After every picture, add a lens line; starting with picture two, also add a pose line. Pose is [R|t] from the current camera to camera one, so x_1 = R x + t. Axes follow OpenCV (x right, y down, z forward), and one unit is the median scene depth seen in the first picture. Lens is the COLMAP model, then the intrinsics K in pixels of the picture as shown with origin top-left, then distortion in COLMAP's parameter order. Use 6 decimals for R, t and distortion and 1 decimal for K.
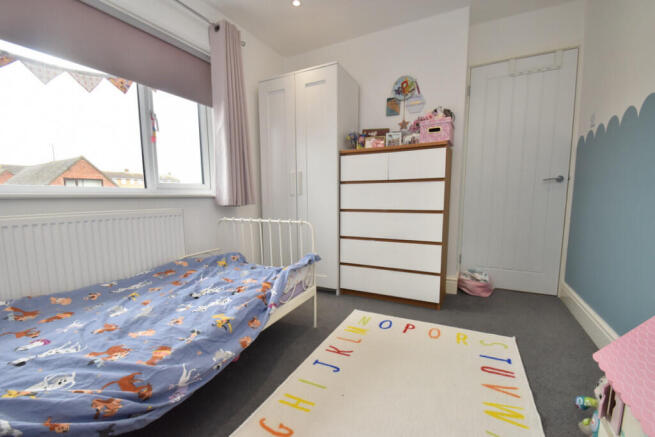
lens RADIAL K [[288.5, 0, 329.7], [0, 288.5, 226.1], [0, 0, 1]] dist [-0.001103, -0.000192]
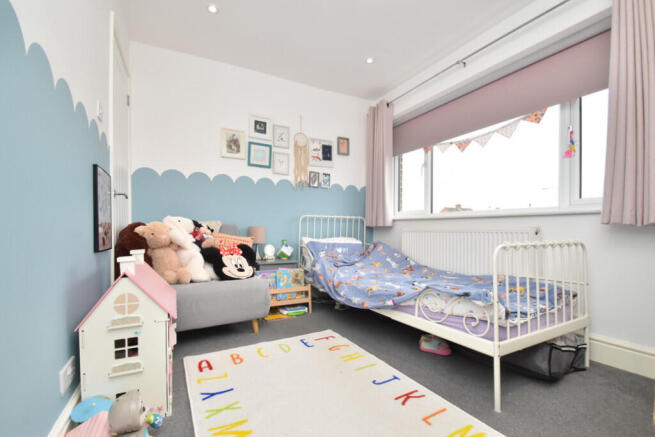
lens RADIAL K [[288.5, 0, 329.7], [0, 288.5, 226.1], [0, 0, 1]] dist [-0.001103, -0.000192]
pose [[-0.559438, 0.002842, -0.828868, 0.798808], [-0.082289, 0.994863, 0.058951, -0.072226], [0.824778, 0.101186, -0.556330, 1.180483]]
